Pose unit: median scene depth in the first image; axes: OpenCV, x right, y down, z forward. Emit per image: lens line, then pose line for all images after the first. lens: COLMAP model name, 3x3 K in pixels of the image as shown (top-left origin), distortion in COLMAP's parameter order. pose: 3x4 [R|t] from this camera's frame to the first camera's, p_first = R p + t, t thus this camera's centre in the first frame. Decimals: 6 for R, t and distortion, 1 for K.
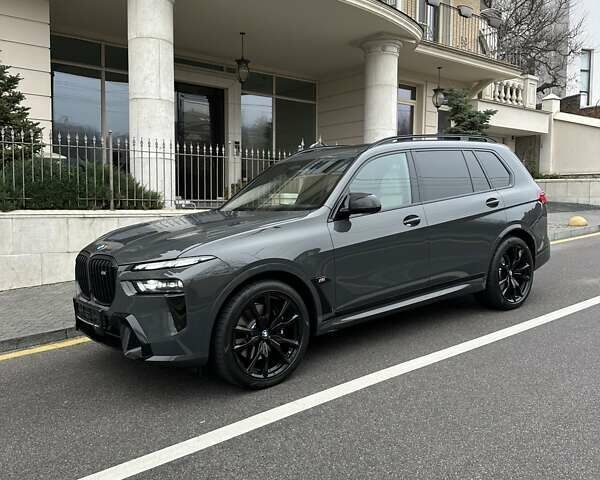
lens RADIAL K [[556.9, 0, 300.0], [0, 556.9, 240.0], [0, 0, 1]] dist [0.139243, -0.203566]
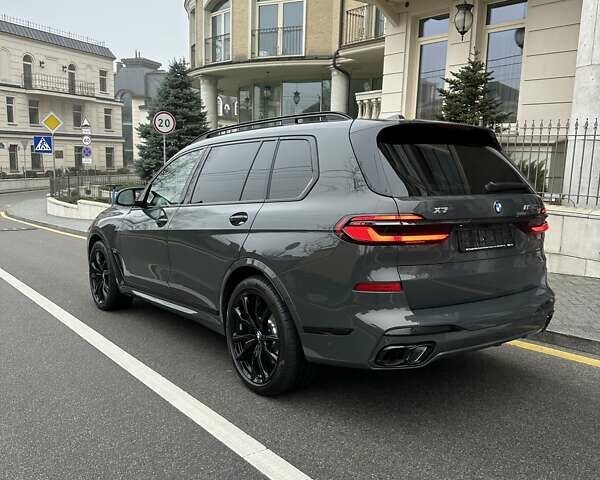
lens RADIAL K [[560.4, 0, 302.3], [0, 560.4, 241.8], [0, 0, 1]] dist [0.147391, -0.248376]
pose [[-0.030212, 0.149843, -0.988248, 0.988289], [-0.100779, 0.983205, 0.152159, -0.145587], [0.994450, 0.104192, -0.014603, 1.062221]]
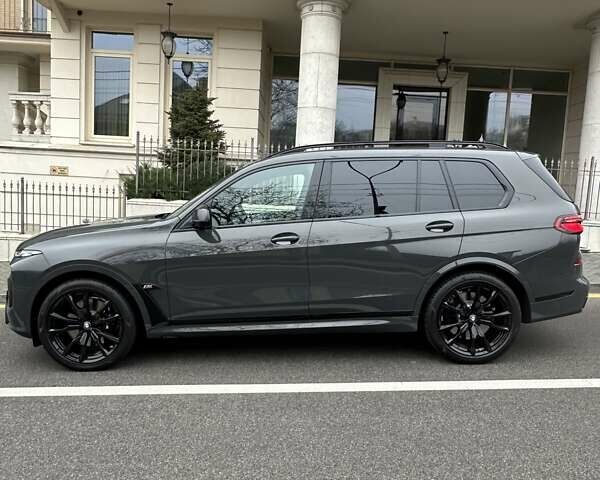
lens RADIAL K [[514.1, 0, 300.0], [0, 514.1, 240.0], [0, 0, 1]] dist [-0.001726, -0.009109]
pose [[0.791470, 0.103829, -0.602324, 0.608850], [-0.088171, 0.994553, 0.055582, -0.068393], [0.604815, 0.009116, 0.796314, 0.293040]]
